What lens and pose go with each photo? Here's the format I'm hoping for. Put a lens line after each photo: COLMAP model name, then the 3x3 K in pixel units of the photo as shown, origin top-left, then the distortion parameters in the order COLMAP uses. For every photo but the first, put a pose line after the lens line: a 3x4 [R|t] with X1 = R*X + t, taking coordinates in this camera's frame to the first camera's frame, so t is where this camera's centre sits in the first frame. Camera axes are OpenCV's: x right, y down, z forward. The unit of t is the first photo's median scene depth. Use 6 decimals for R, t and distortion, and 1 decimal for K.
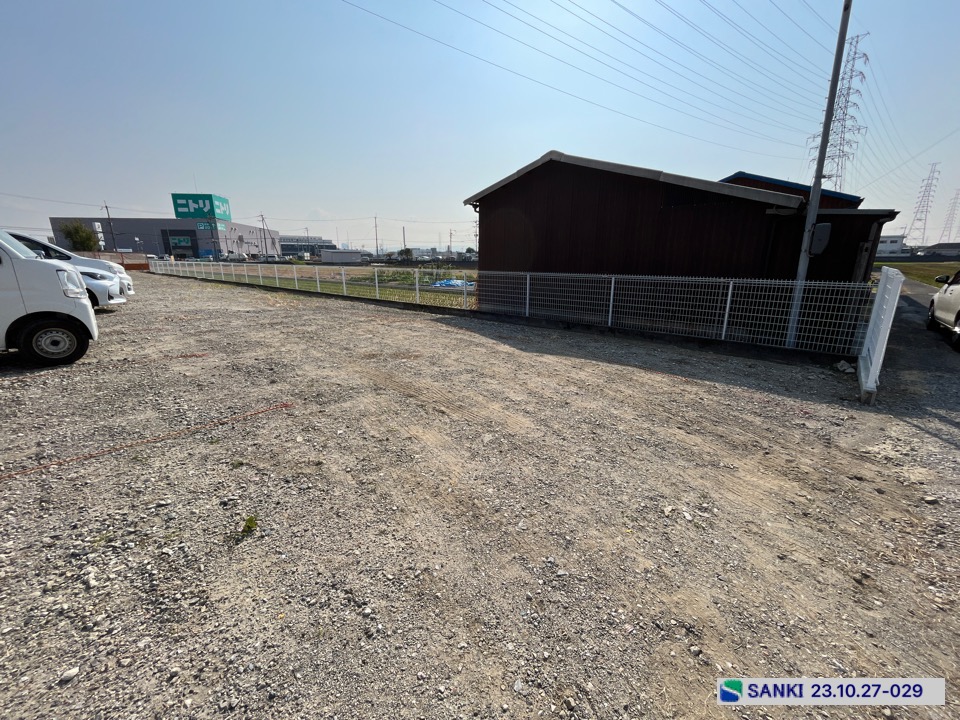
lens RADIAL K [[388.9, 0, 480.5], [0, 388.9, 359.8], [0, 0, 1]] dist [-0.002670, 0.000026]
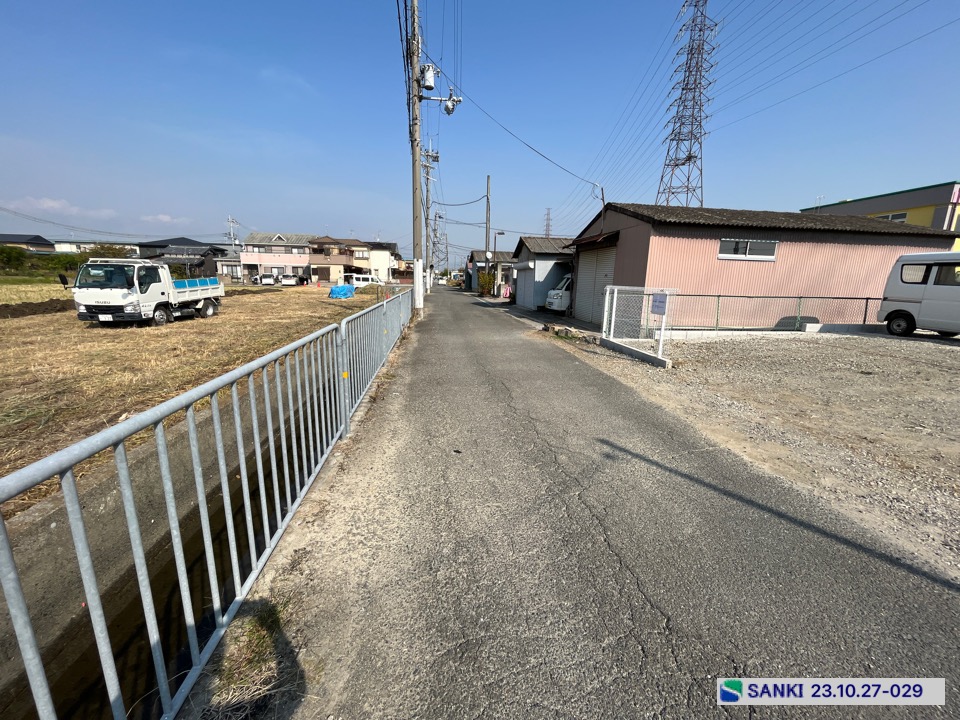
lens RADIAL K [[388.9, 0, 480.5], [0, 388.9, 359.8], [0, 0, 1]] dist [-0.002670, 0.000026]
pose [[-0.660172, 0.142725, -0.737430, 0.666158], [-0.209560, 0.907797, 0.363303, -0.023009], [0.721289, 0.394378, -0.569393, 0.093258]]
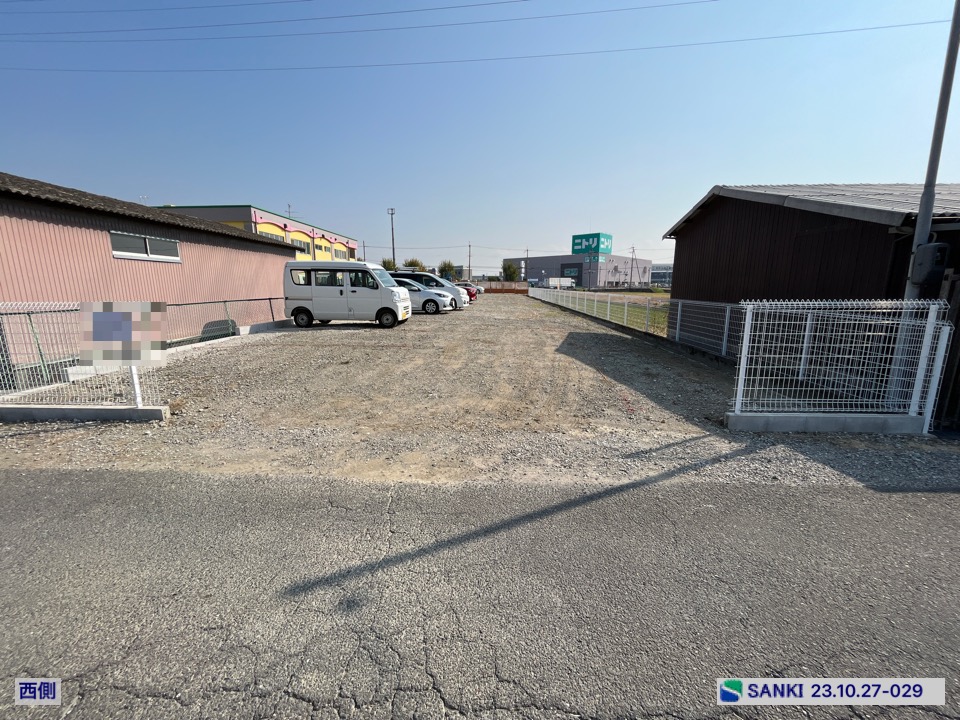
lens RADIAL K [[388.9, 0, 480.5], [0, 388.9, 359.8], [0, 0, 1]] dist [-0.002670, 0.000026]
pose [[0.636004, 0.144301, -0.758074, 0.531951], [-0.194332, 0.980651, 0.023630, 0.015780], [0.746816, 0.132289, 0.651740, -0.074519]]
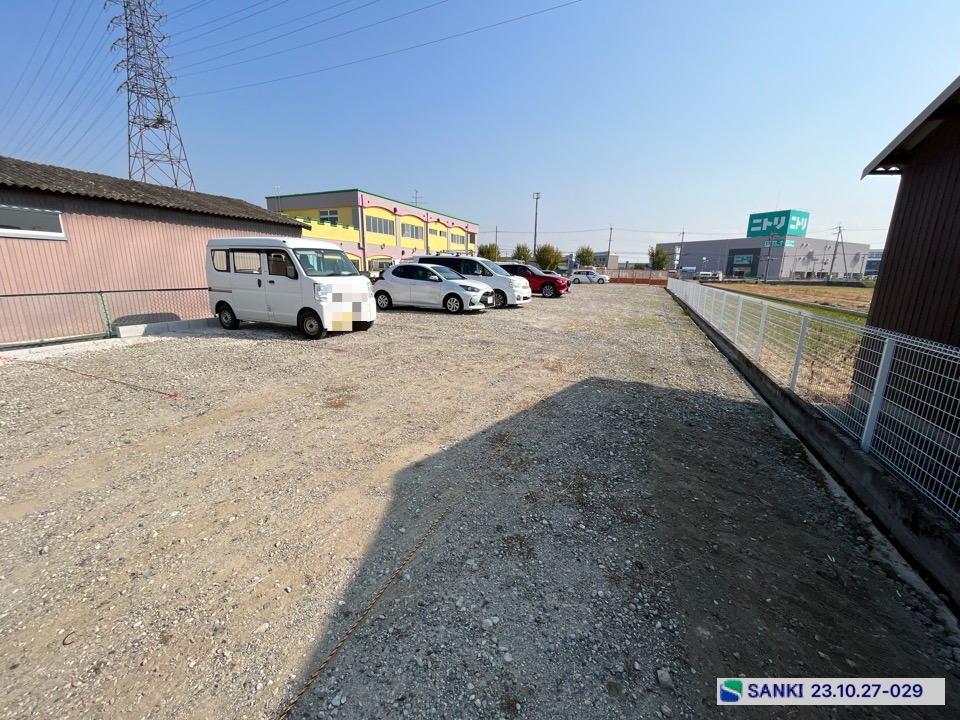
lens RADIAL K [[388.9, 0, 480.5], [0, 388.9, 359.8], [0, 0, 1]] dist [-0.002670, 0.000026]
pose [[0.318936, 0.215688, -0.922907, 0.301053], [-0.254799, 0.957425, 0.135702, -0.132485], [0.912884, 0.191876, 0.360315, 0.452955]]
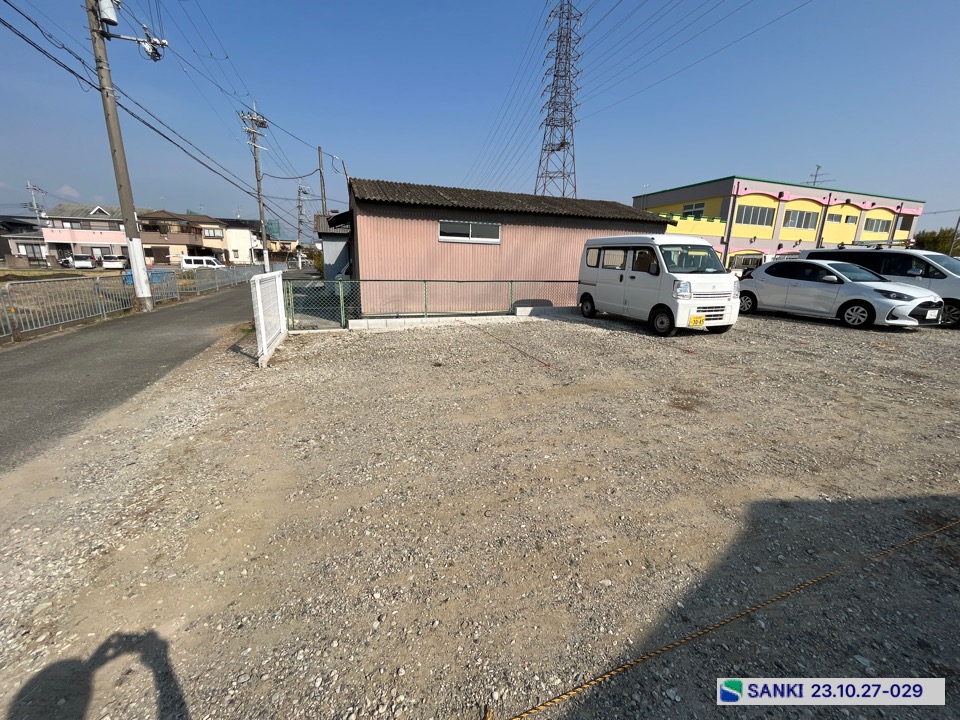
lens RADIAL K [[388.9, 0, 480.5], [0, 388.9, 359.8], [0, 0, 1]] dist [-0.002670, 0.000026]
pose [[-0.477596, 0.206678, -0.853924, 0.309776], [-0.242462, 0.903188, 0.354210, -0.126250], [0.844461, 0.376213, -0.381247, 0.431119]]
